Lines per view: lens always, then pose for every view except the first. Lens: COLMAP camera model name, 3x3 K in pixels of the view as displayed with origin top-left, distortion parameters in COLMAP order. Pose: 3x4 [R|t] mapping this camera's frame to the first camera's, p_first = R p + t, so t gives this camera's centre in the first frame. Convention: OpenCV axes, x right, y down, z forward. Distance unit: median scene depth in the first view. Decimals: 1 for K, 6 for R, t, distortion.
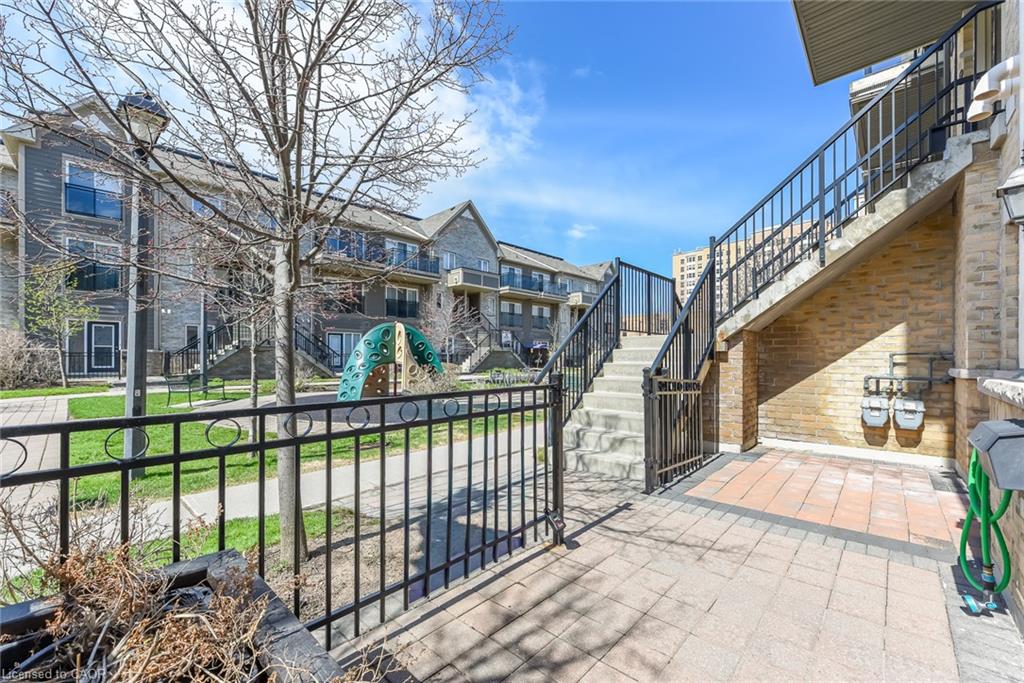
lens RADIAL K [[421.9, 0, 515.0], [0, 421.9, 351.3], [0, 0, 1]] dist [-0.000389, -0.000062]
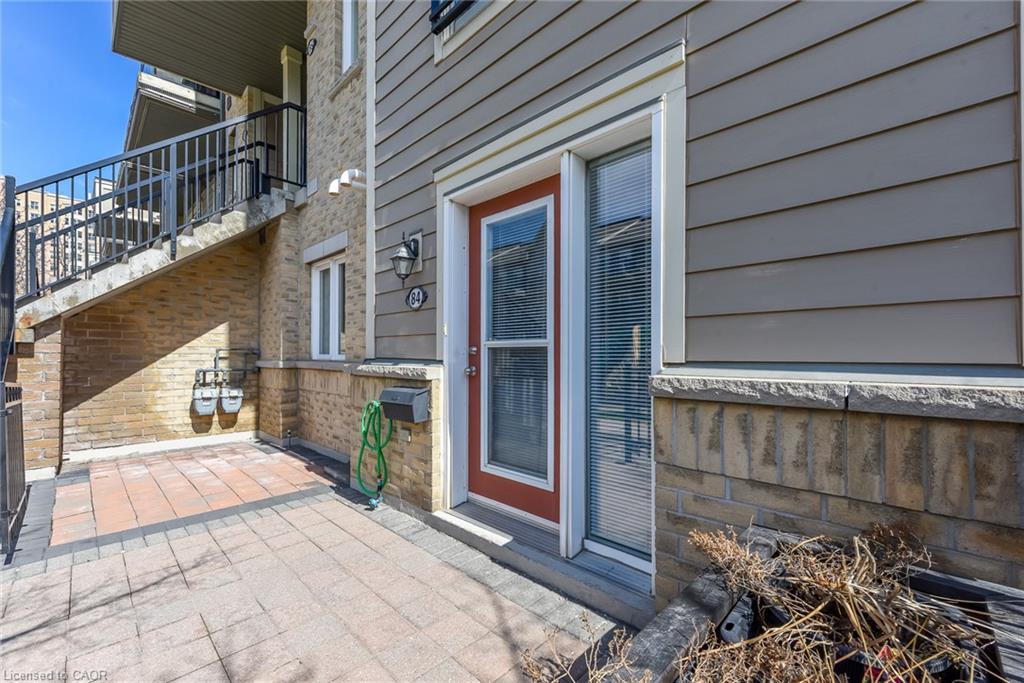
lens RADIAL K [[400.7, 0, 521.0], [0, 400.7, 346.3], [0, 0, 1]] dist [0.000901, -0.000009]
pose [[0.033422, 0.021604, 0.999208, -0.169930], [-0.017637, 0.999623, -0.021023, 0.006655], [-0.999286, -0.016920, 0.033791, 0.145929]]
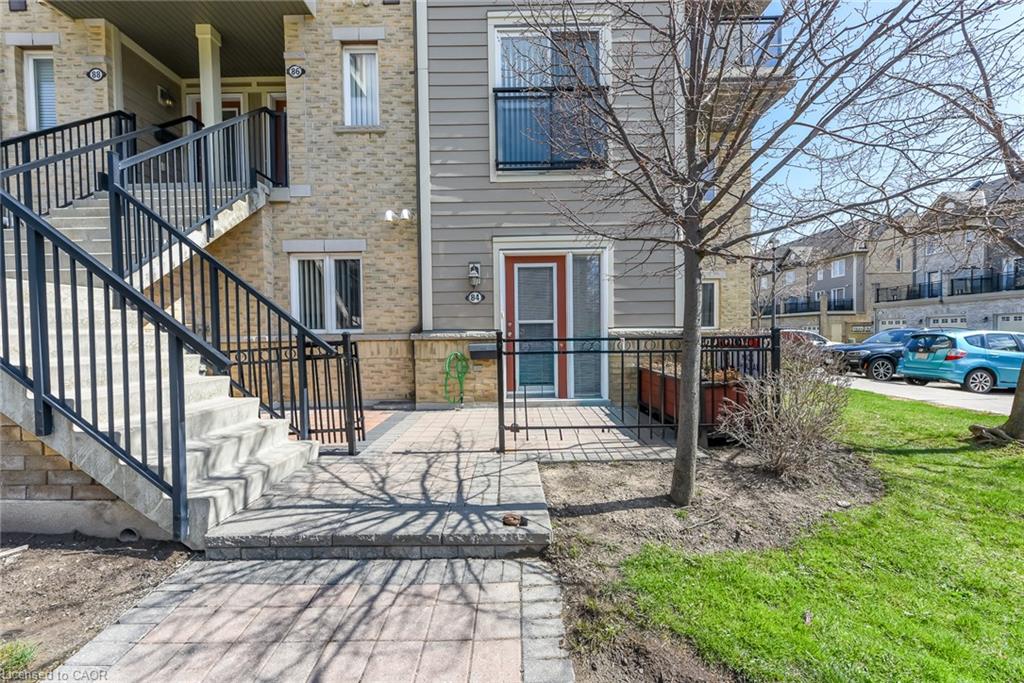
lens RADIAL K [[400.7, 0, 521.0], [0, 400.7, 346.3], [0, 0, 1]] dist [0.000901, -0.000009]
pose [[-0.669645, -0.002930, 0.742675, -0.502187], [0.005428, 0.999946, 0.008839, 0.052691], [-0.742661, 0.009950, -0.669593, 0.960790]]
